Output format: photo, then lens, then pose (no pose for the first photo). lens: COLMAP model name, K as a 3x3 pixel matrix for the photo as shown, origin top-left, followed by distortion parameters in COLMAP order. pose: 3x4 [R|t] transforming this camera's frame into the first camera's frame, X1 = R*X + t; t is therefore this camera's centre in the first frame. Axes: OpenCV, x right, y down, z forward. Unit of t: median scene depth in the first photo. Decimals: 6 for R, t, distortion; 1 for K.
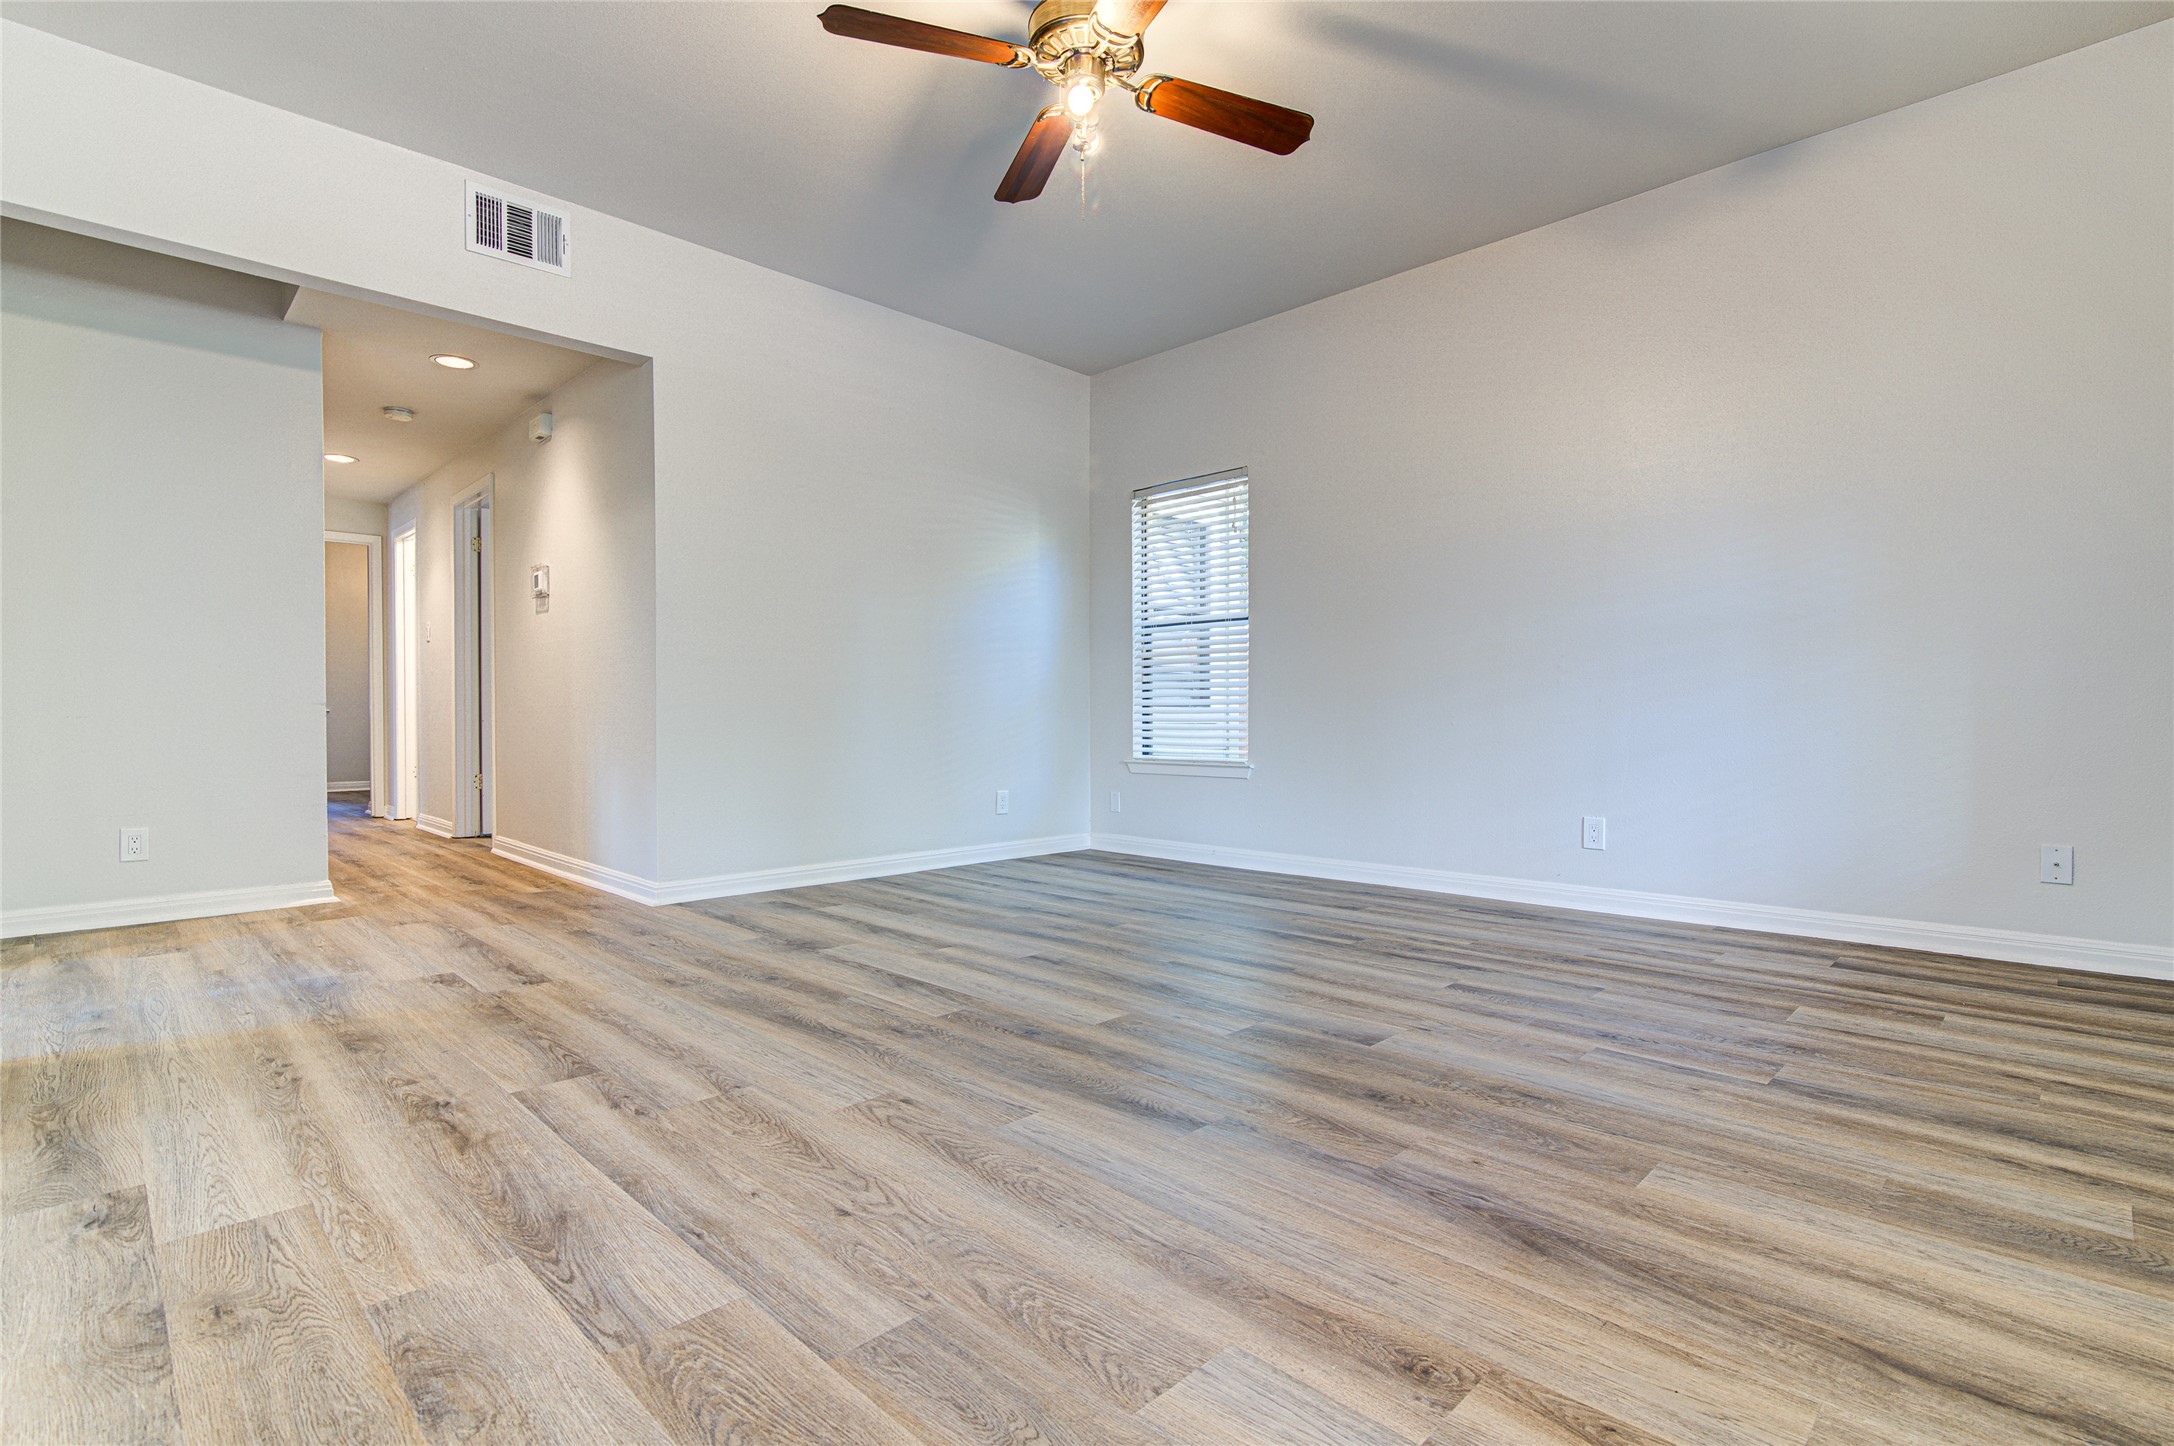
lens RADIAL K [[998.1, 0, 1092.7], [0, 998.1, 714.7], [0, 0, 1]] dist [-0.006153, 0.000307]
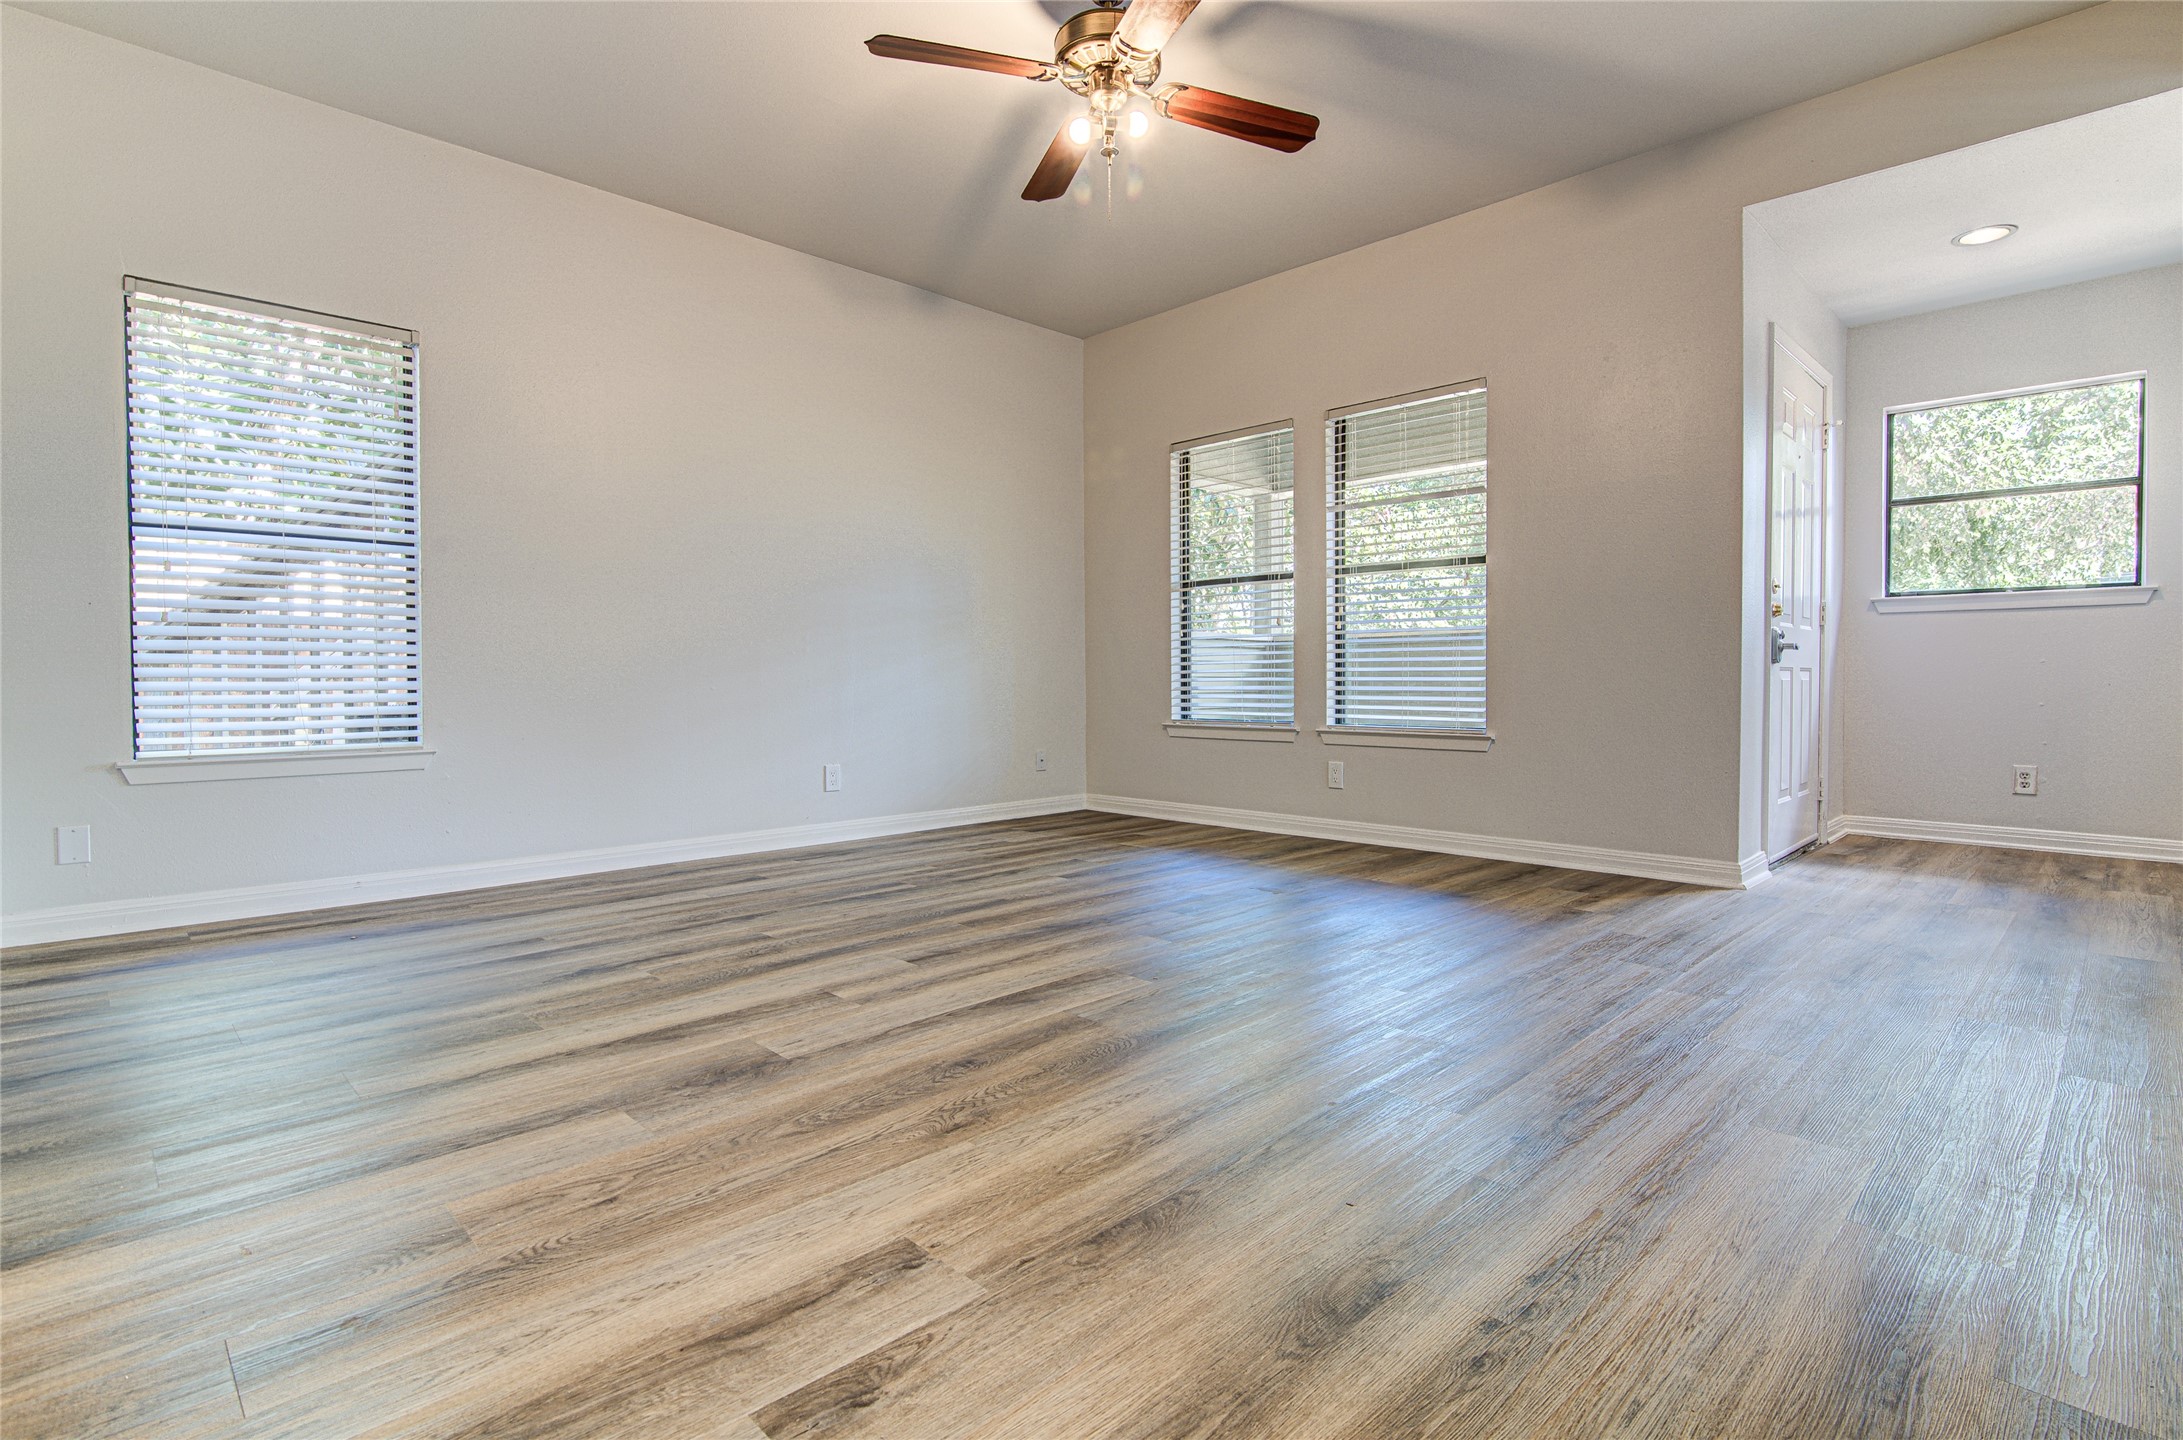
lens RADIAL K [[1002.2, 0, 1095.8], [0, 1002.2, 716.8], [0, 0, 1]] dist [-0.006153, 0.000307]
pose [[0.037895, -0.035737, 0.998643, -1.097164], [0.001479, 0.999361, 0.035706, -0.000170], [-0.999281, 0.000124, 0.037923, 0.967218]]
